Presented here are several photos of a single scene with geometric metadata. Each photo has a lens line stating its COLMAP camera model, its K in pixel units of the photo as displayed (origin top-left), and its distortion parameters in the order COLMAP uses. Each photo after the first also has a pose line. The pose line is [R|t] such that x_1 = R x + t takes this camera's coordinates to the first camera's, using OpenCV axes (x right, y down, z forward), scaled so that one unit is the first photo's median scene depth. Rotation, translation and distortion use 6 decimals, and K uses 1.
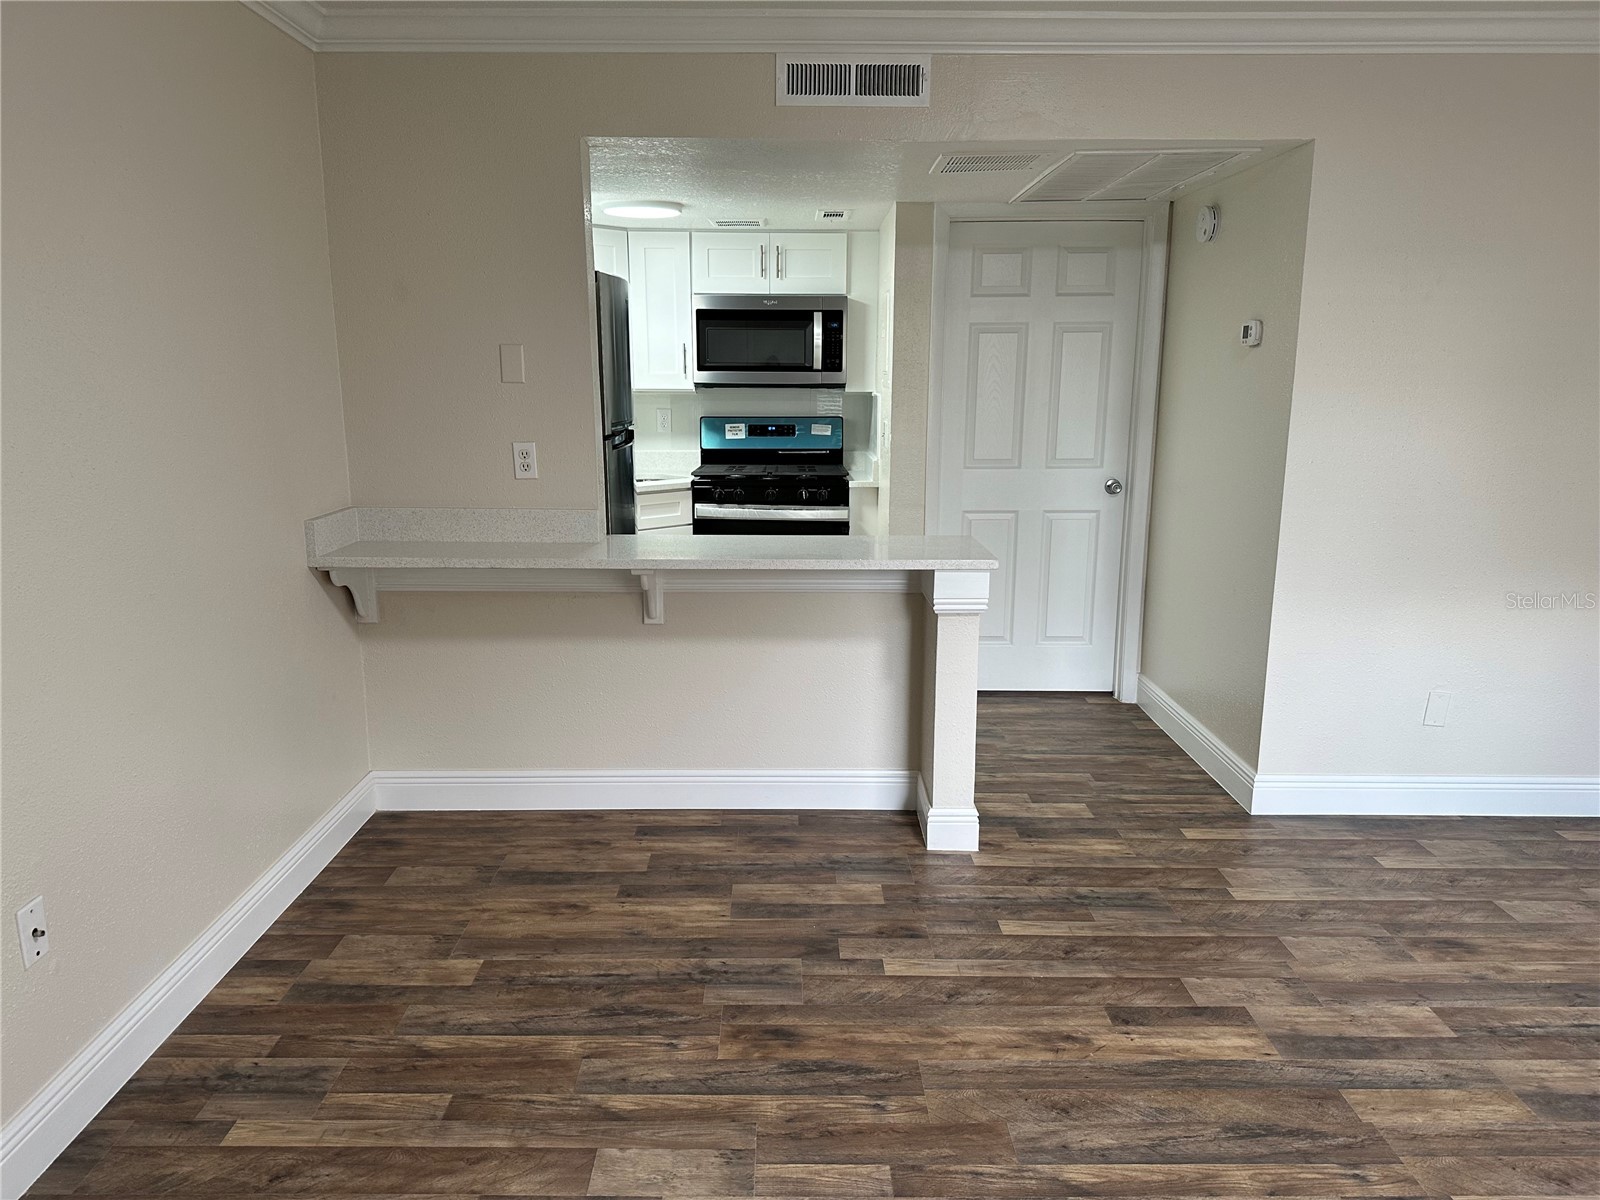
lens RADIAL K [[1130.7, 0, 788.1], [0, 1130.7, 604.8], [0, 0, 1]] dist [0.024488, -0.054772]
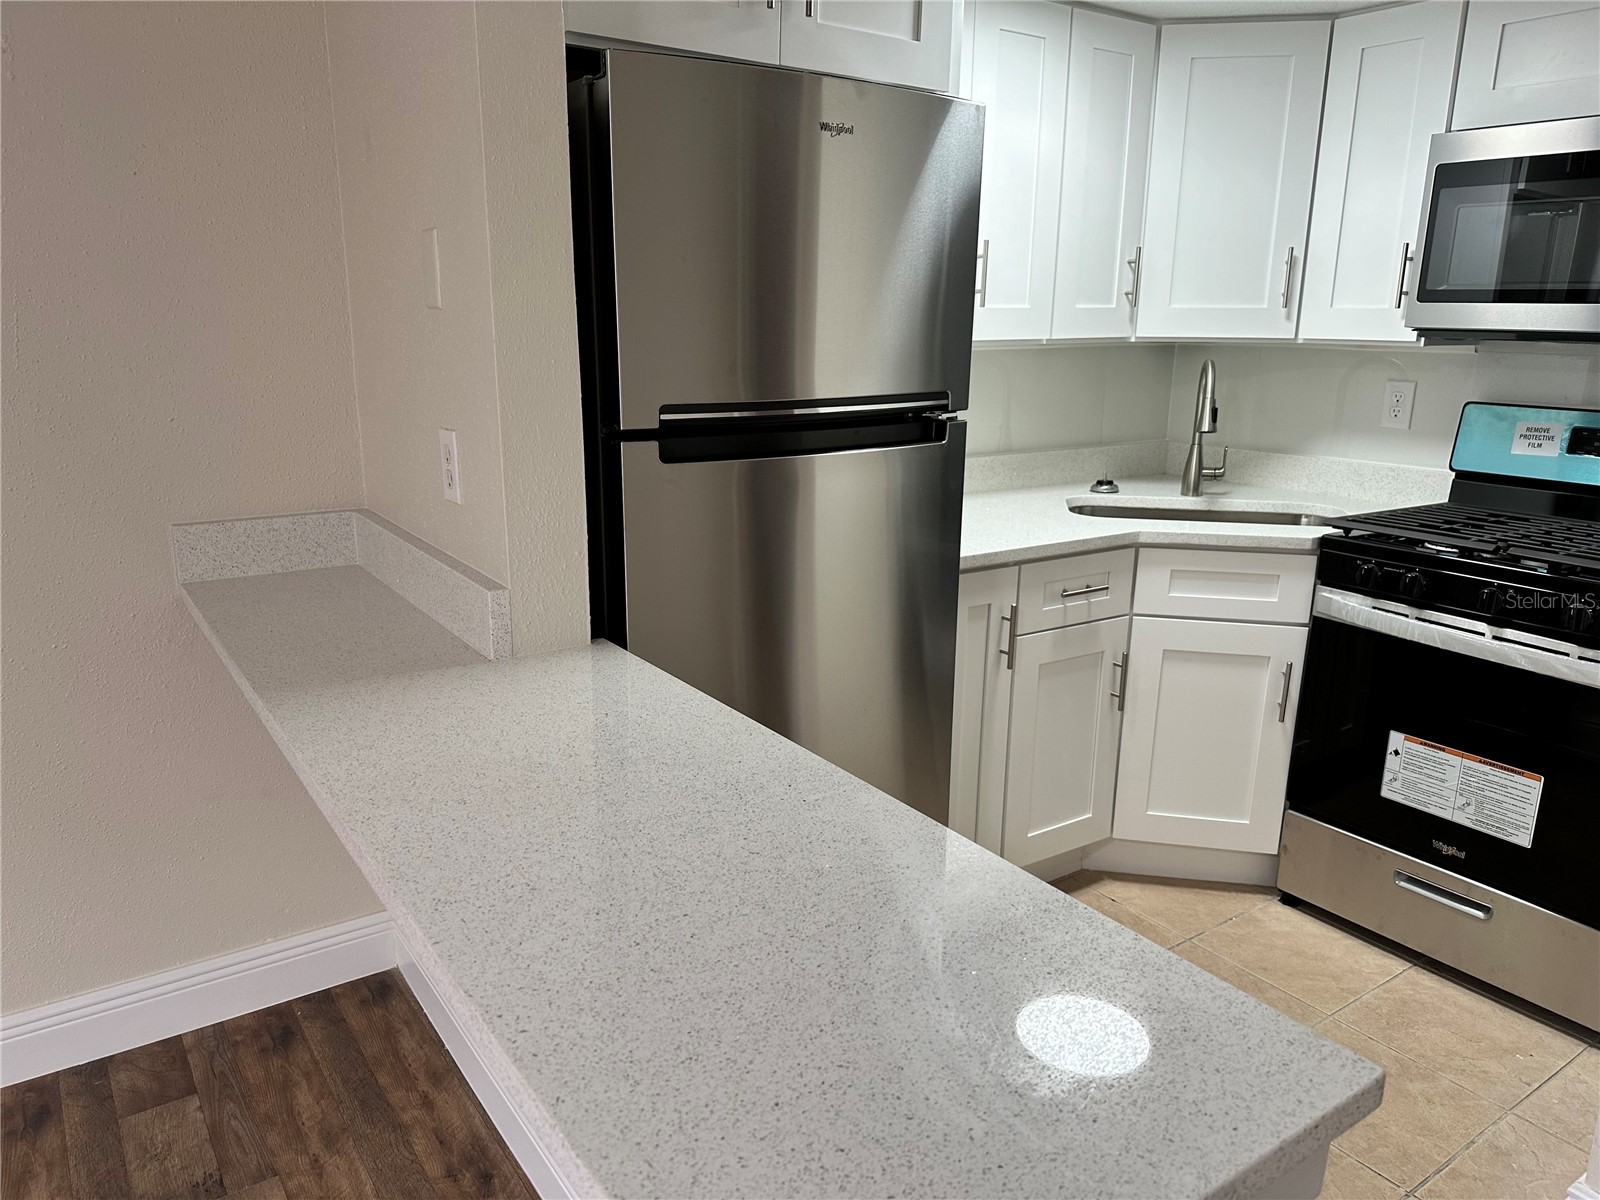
lens RADIAL K [[1130.7, 0, 792.7], [0, 1130.7, 606.9], [0, 0, 1]] dist [0.024488, -0.054772]
pose [[0.570459, 0.217035, -0.792131, 0.293157], [-0.181680, 0.973908, 0.136001, -0.183376], [0.800980, 0.066331, 0.595006, 0.950075]]
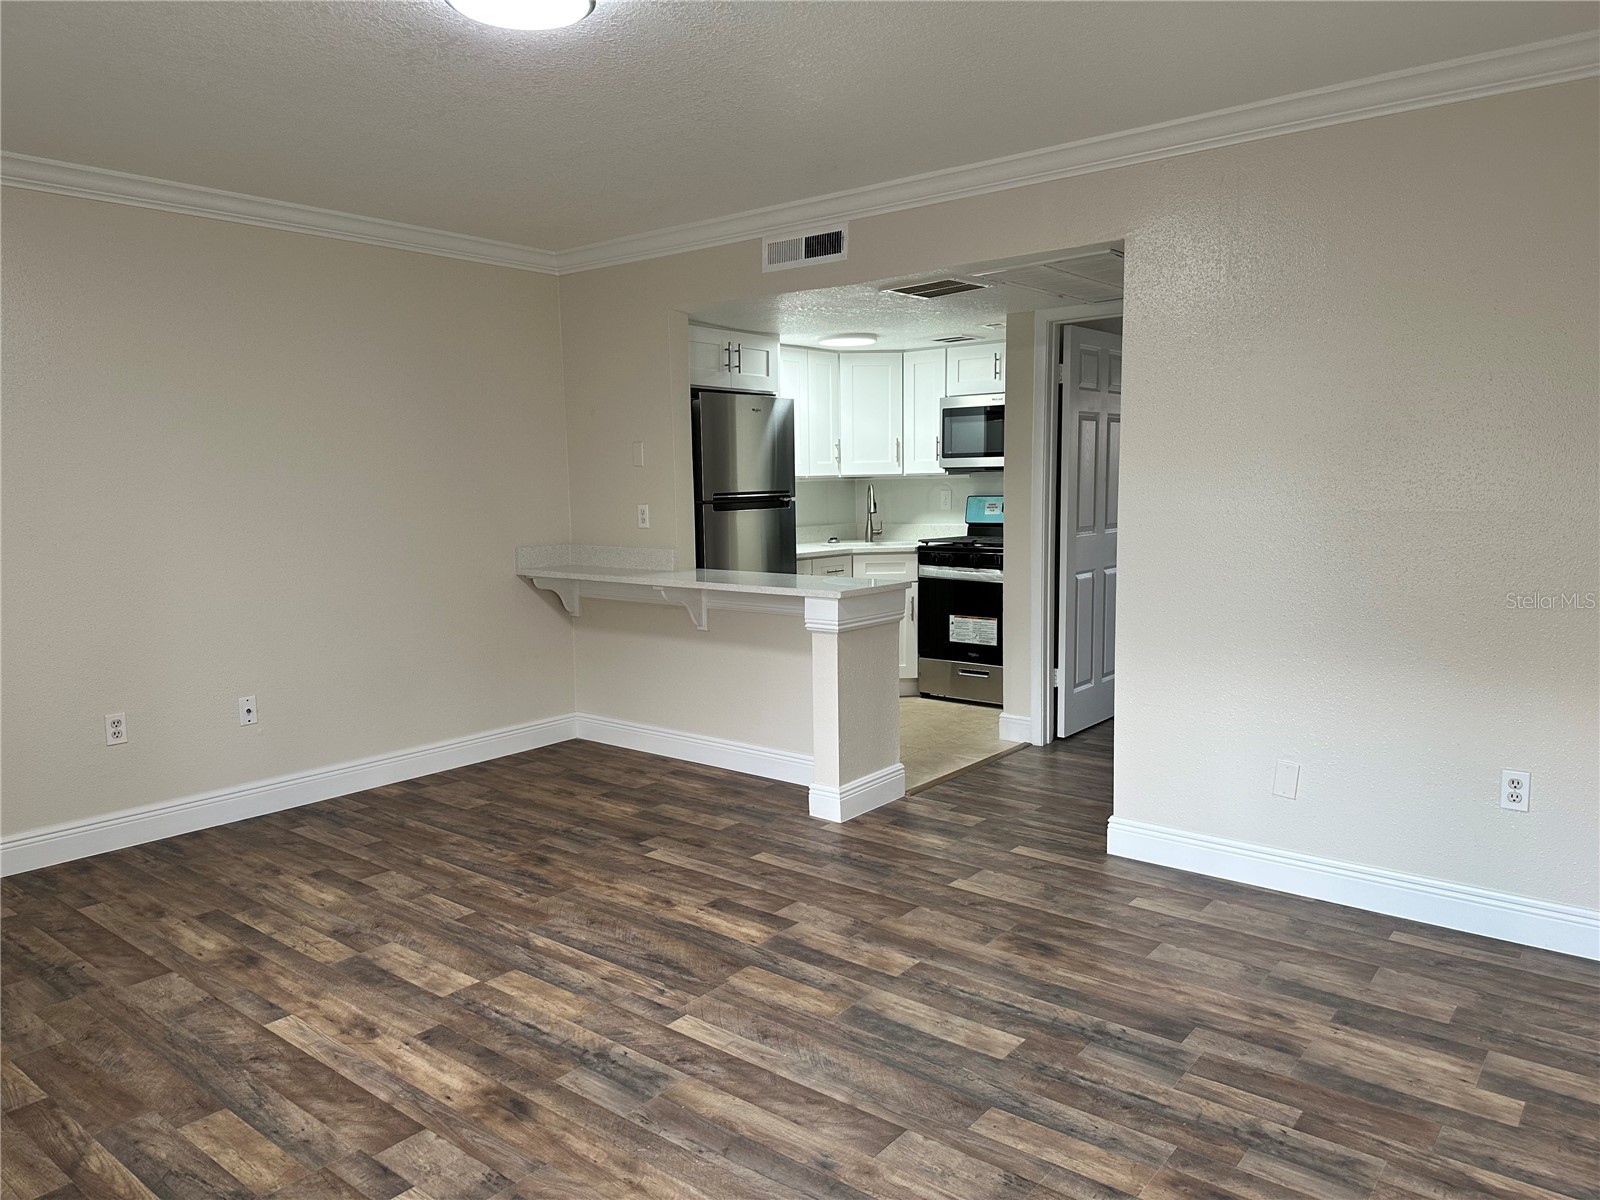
lens RADIAL K [[1130.7, 0, 807.8], [0, 1130.7, 597.0], [0, 0, 1]] dist [0.024488, -0.054772]
pose [[0.782728, 0.059377, -0.619526, 1.017571], [-0.117680, 0.991602, -0.053644, 0.043264], [0.611137, 0.114894, 0.783141, -0.050544]]
